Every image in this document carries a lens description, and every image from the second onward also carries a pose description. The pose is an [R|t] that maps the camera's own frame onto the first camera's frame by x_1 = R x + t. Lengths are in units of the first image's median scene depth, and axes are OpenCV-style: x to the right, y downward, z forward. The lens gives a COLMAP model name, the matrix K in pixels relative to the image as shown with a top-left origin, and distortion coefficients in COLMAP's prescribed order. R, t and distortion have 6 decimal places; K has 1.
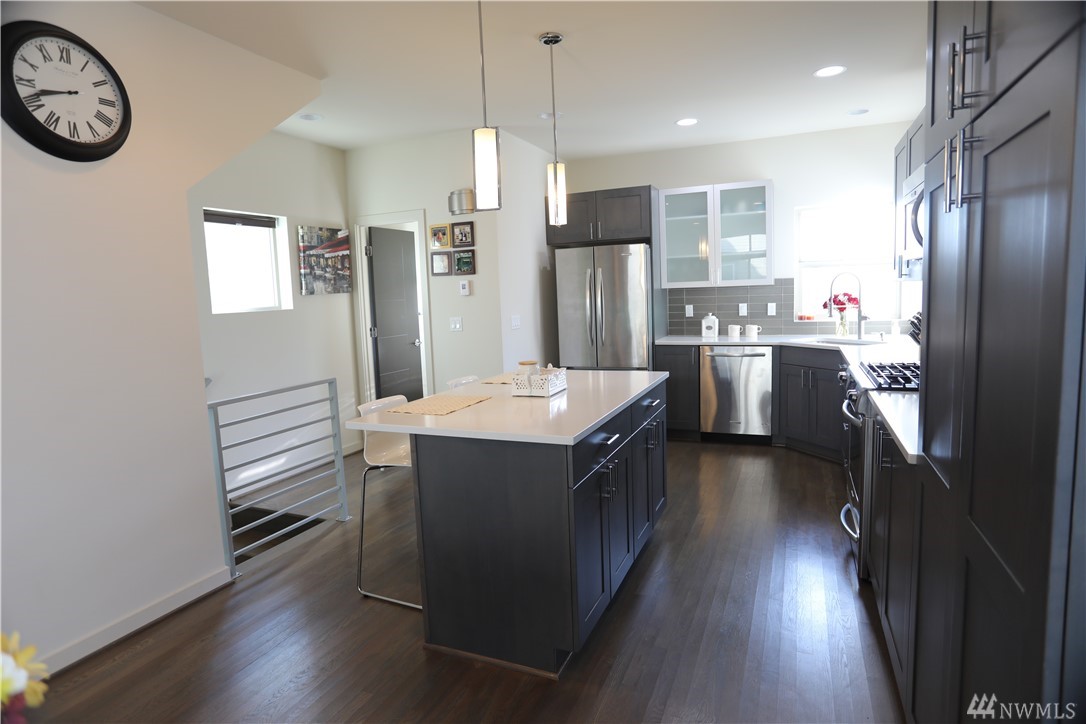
lens RADIAL K [[596.9, 0, 542.4], [0, 596.9, 357.9], [0, 0, 1]] dist [-0.034322, 0.010260]
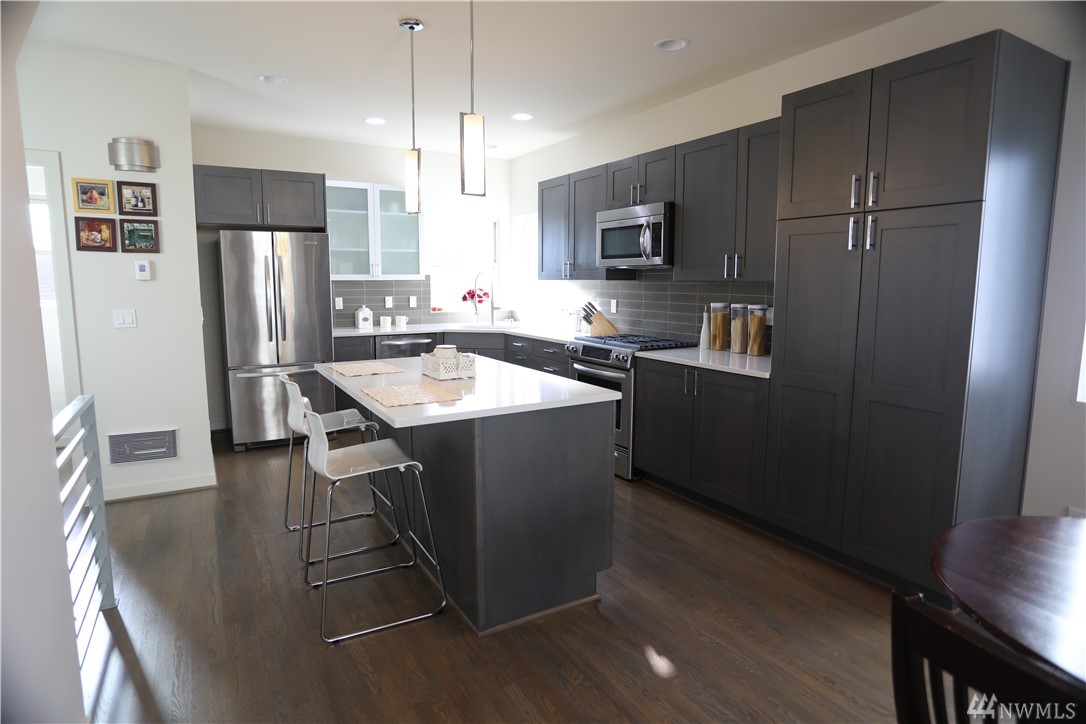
lens RADIAL K [[596.9, 0, 537.3], [0, 596.9, 355.9], [0, 0, 1]] dist [-0.034322, 0.010260]
pose [[0.585762, -0.065060, 0.807867, -0.443354], [0.067680, 0.997218, 0.031236, 0.001068], [-0.807652, 0.036380, 0.588536, 0.163450]]
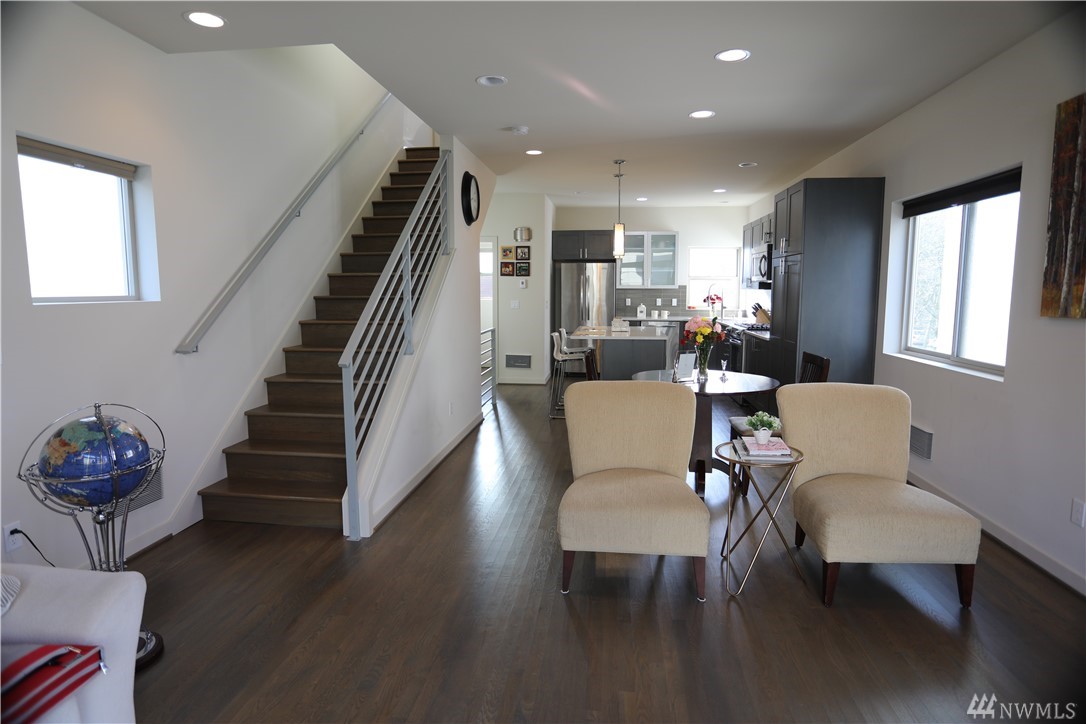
lens RADIAL K [[596.9, 0, 541.4], [0, 596.9, 361.2], [0, 0, 1]] dist [-0.034322, 0.010260]
pose [[0.958002, 0.002901, 0.286748, -0.573021], [-0.005144, 0.999962, 0.007069, 0.094887], [-0.286716, -0.008247, 0.957980, -0.678877]]
